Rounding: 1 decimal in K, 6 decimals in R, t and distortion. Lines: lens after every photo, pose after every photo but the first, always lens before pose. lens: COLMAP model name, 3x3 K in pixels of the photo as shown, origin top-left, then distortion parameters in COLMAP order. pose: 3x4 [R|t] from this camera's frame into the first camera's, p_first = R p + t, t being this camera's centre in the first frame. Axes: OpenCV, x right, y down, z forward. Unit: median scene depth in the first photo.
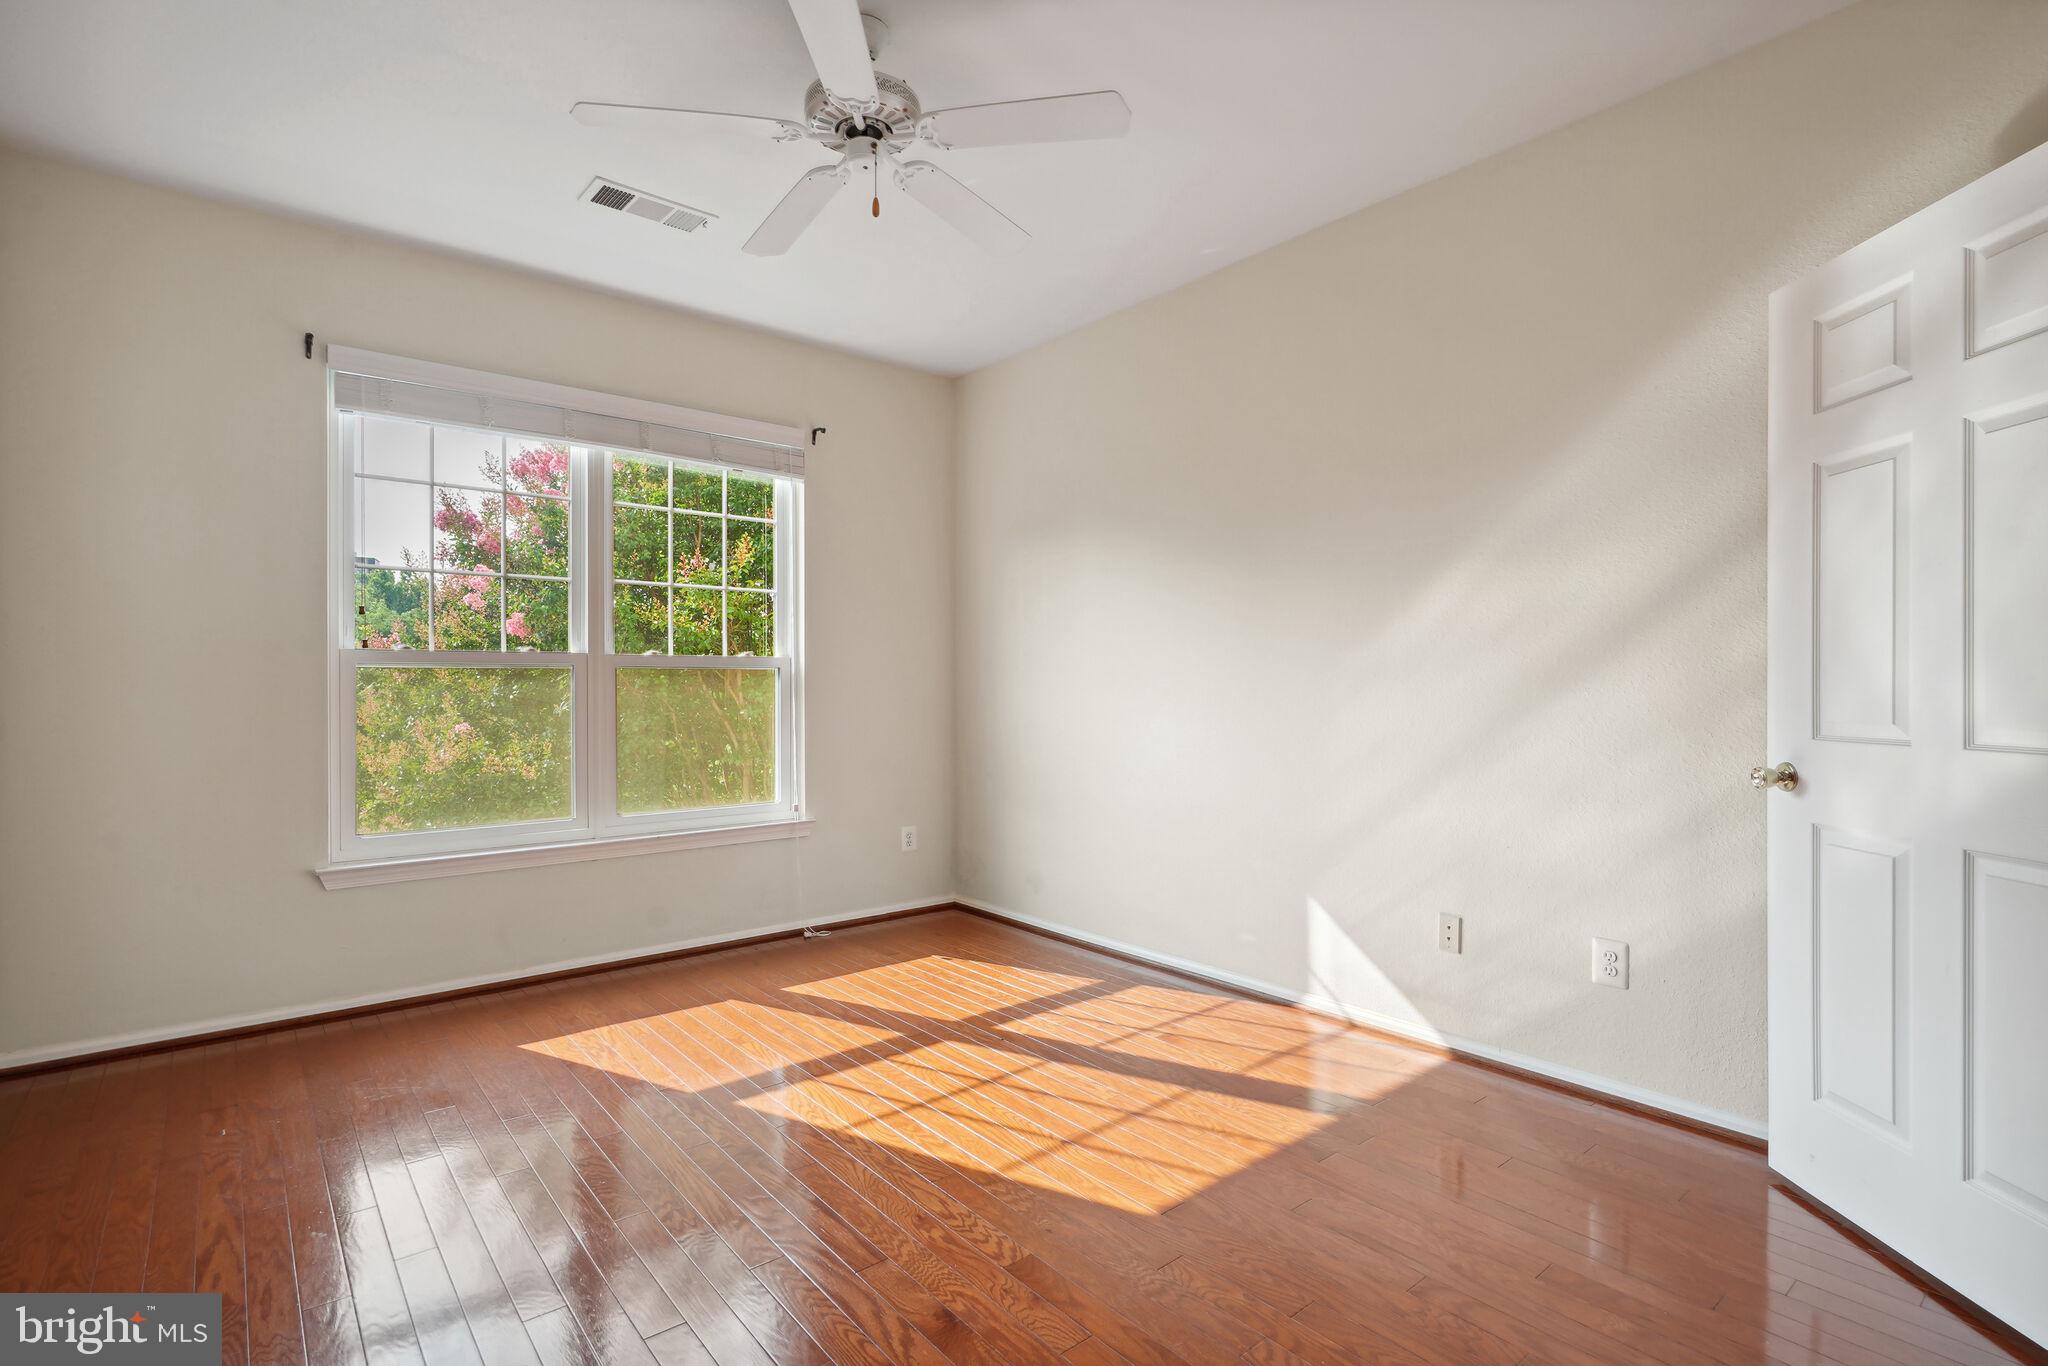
lens RADIAL K [[953.7, 0, 1009.9], [0, 953.7, 691.9], [0, 0, 1]] dist [-0.028822, 0.008231]
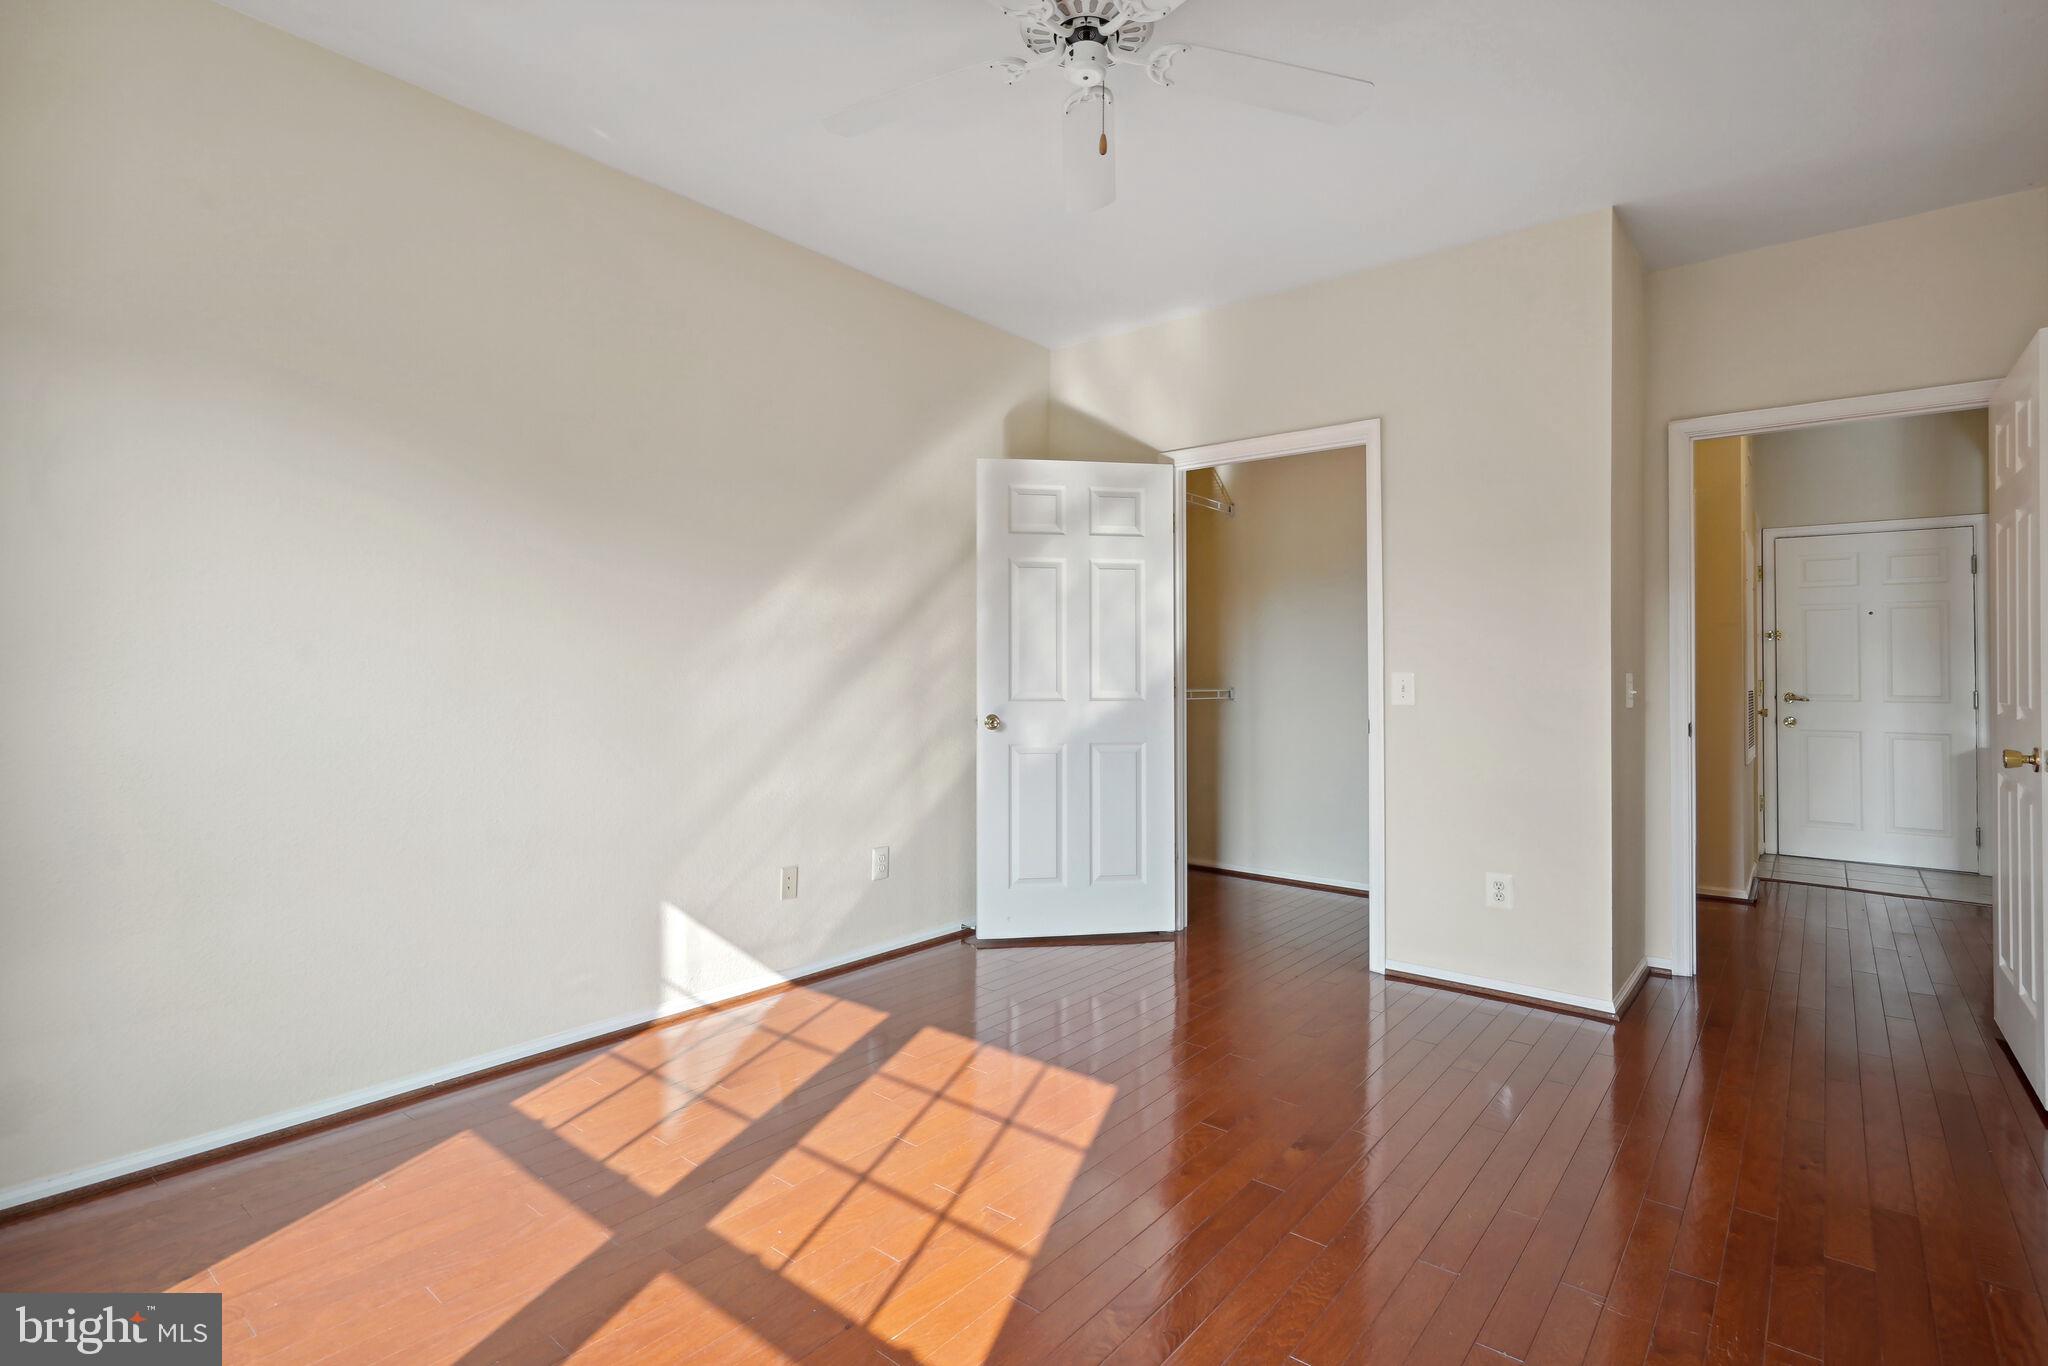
lens RADIAL K [[953.7, 0, 1011.4], [0, 953.7, 670.0], [0, 0, 1]] dist [-0.028822, 0.008231]
pose [[-0.187751, 0.003440, 0.982211, -0.848753], [0.003314, 0.999990, -0.002869, -0.006287], [-0.982211, 0.002717, -0.187760, 1.075272]]
